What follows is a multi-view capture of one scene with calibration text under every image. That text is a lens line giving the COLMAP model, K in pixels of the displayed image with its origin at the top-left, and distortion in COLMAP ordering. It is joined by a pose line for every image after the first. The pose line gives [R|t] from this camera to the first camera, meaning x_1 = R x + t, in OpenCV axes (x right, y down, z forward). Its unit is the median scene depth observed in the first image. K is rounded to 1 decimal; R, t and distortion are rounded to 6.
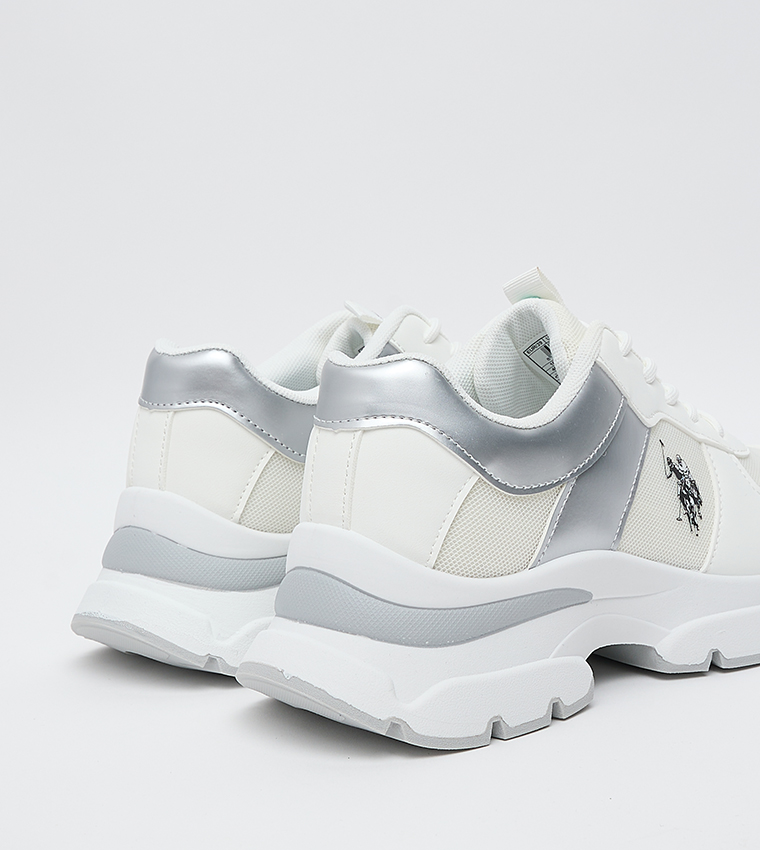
lens RADIAL K [[1640.6, 0, 377.9], [0, 1640.6, 425.0], [0, 0, 1]] dist [-0.049391, 0.000000]
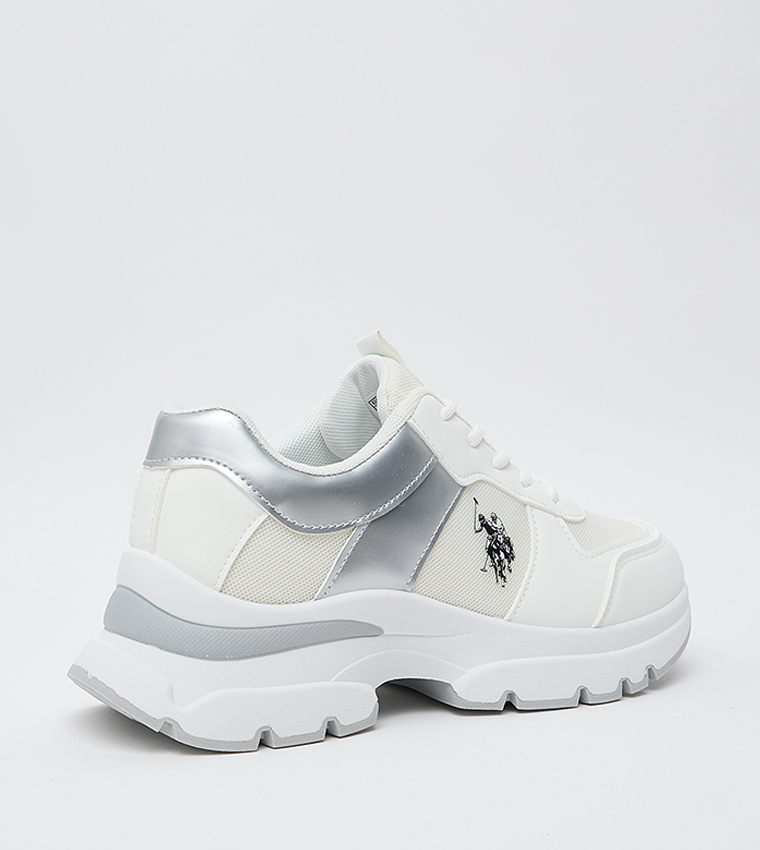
lens RADIAL K [[1640.6, 0, 380.6], [0, 1640.6, 425.0], [0, 0, 1]] dist [-0.049391, 0.000000]
pose [[0.989334, 0.049229, -0.137093, 0.278867], [-0.057277, 0.996820, -0.055396, 0.026898], [0.133930, 0.062657, 0.989008, -0.115263]]
